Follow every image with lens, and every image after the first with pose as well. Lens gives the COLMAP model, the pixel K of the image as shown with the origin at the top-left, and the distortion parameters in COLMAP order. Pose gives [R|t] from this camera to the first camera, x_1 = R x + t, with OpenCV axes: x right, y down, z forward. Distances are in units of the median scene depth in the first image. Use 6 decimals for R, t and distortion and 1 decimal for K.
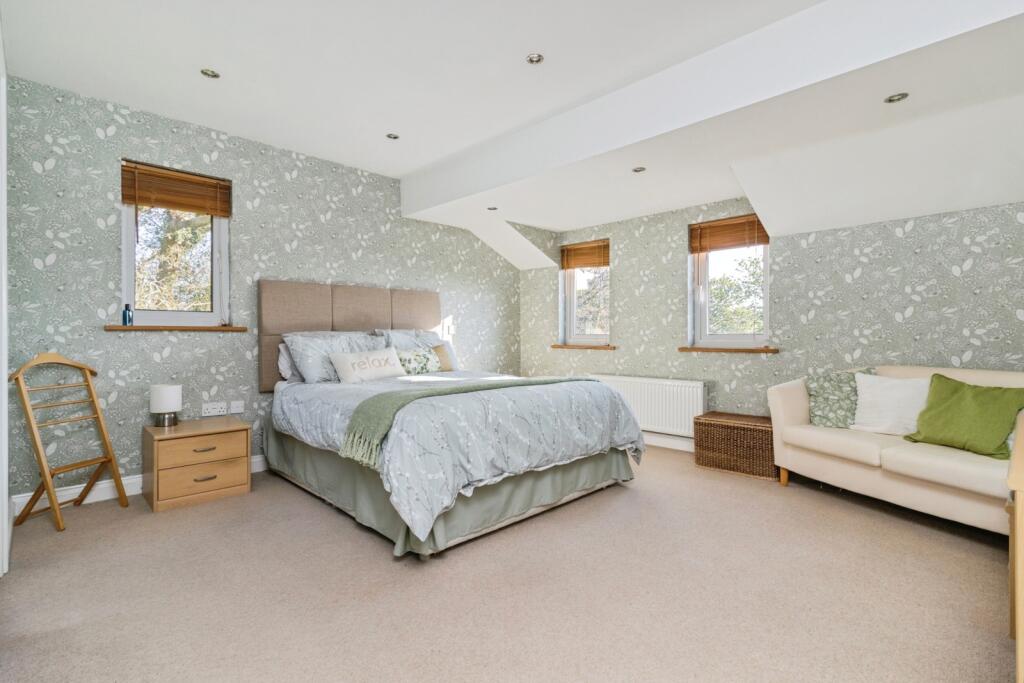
lens RADIAL K [[477.6, 0, 512.1], [0, 477.6, 340.6], [0, 0, 1]] dist [0.002985, 0.000319]
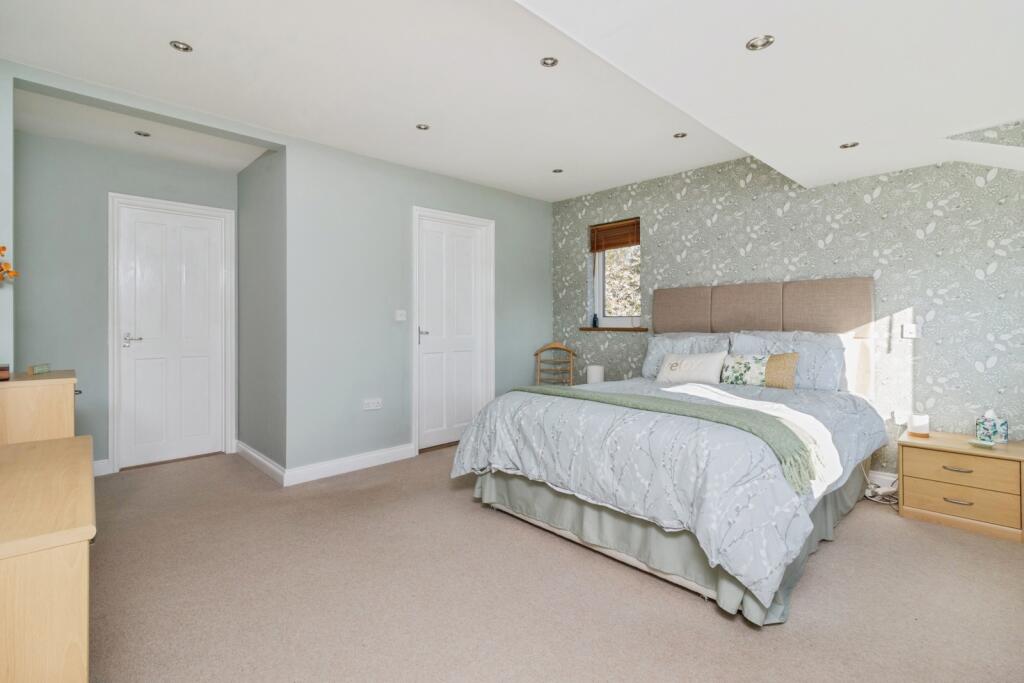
lens RADIAL K [[477.6, 0, 511.4], [0, 477.6, 321.6], [0, 0, 1]] dist [0.002985, 0.000319]
pose [[-0.019313, 0.002983, -0.999809, 0.751686], [-0.004576, 0.999985, 0.003071, -0.049564], [0.999803, 0.004634, -0.019299, 0.687266]]
